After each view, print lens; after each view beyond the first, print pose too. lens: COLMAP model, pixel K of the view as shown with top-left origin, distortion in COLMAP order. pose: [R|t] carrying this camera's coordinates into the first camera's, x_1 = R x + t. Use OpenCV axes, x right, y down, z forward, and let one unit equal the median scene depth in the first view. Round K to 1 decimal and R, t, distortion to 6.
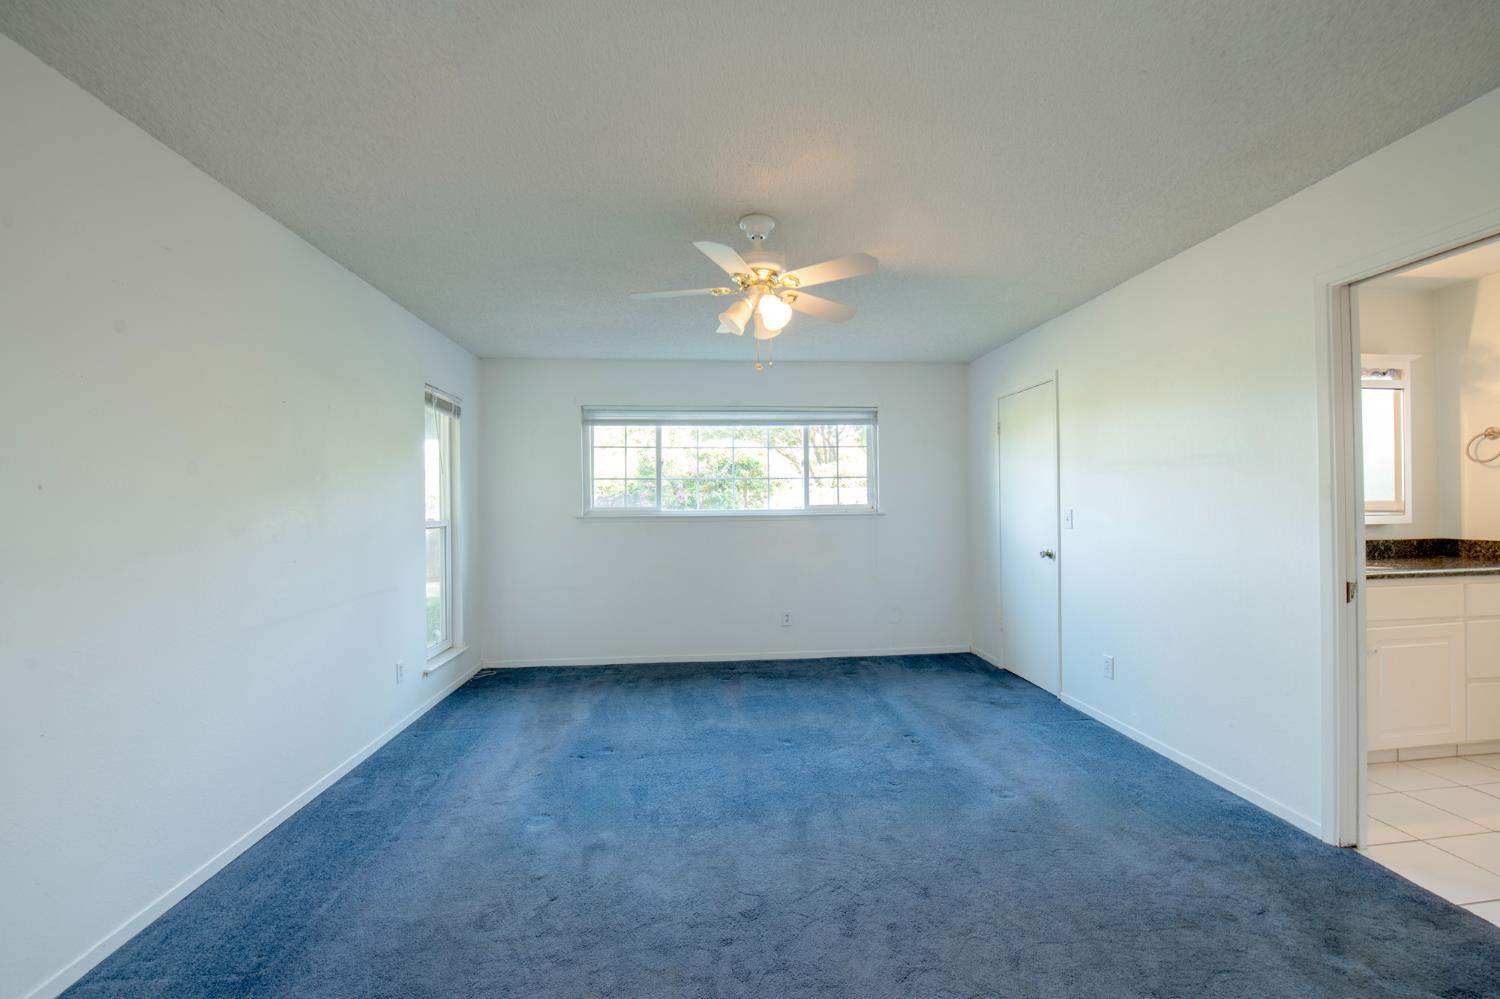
lens RADIAL K [[626.5, 0, 754.7], [0, 626.5, 503.9], [0, 0, 1]] dist [-0.016164, -0.000218]
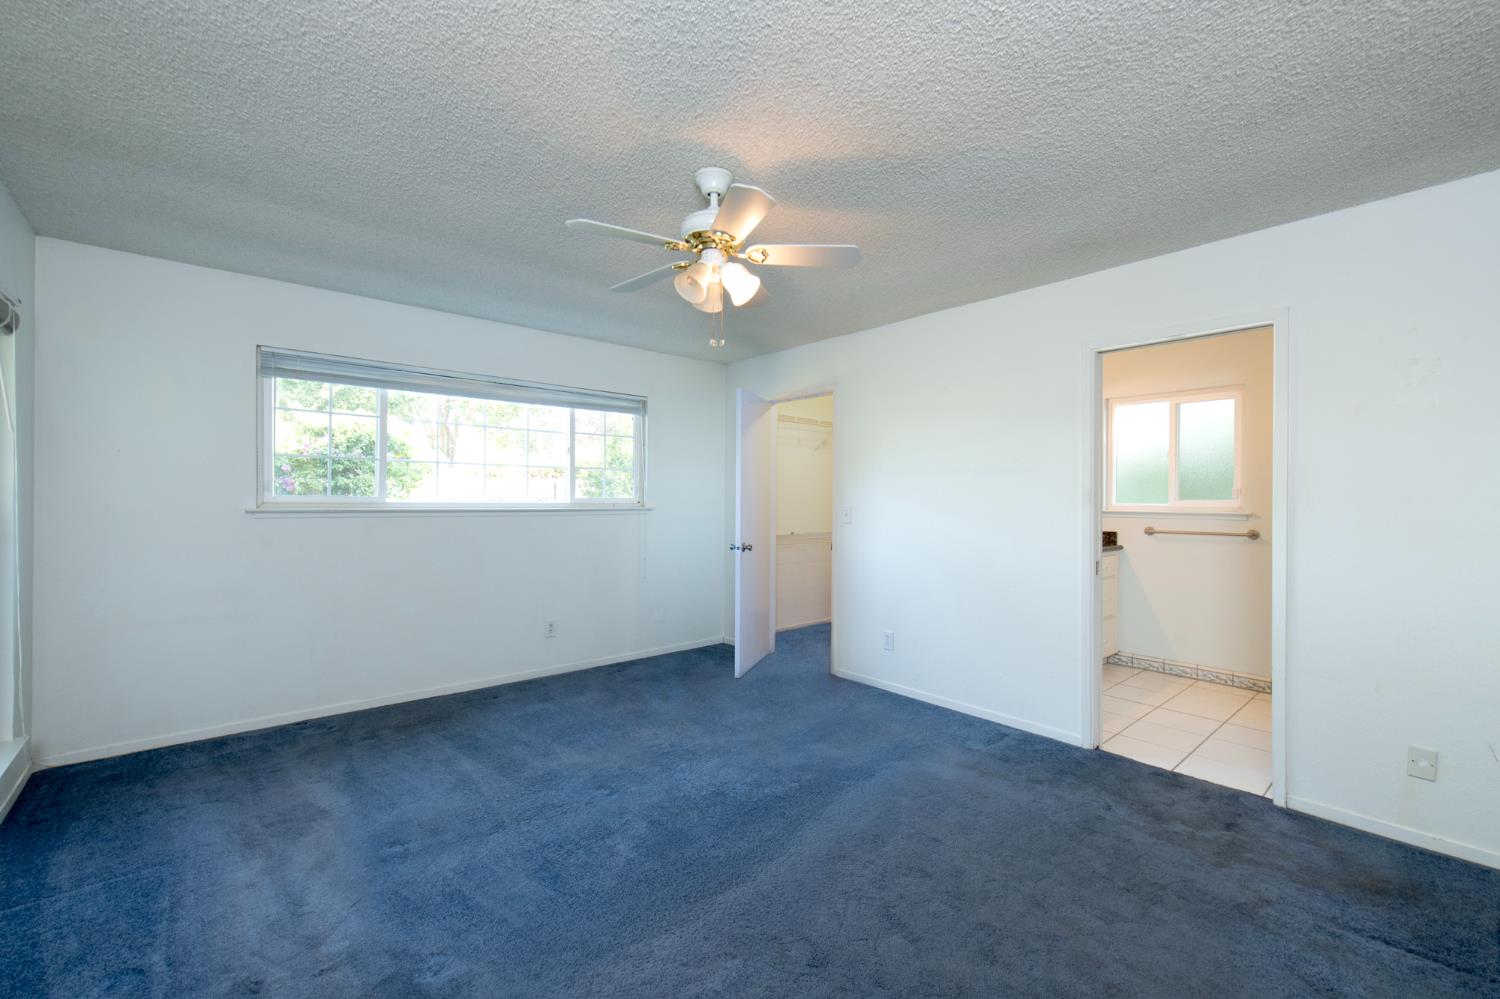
lens RADIAL K [[636.1, 0, 750.0], [0, 636.1, 499.5], [0, 0, 1]] dist [0.012251, -0.000842]
pose [[0.809221, 0.015540, 0.587299, -0.270438], [-0.017722, 0.999841, -0.002038, 0.001013], [-0.587238, -0.008758, 0.809367, 0.136754]]
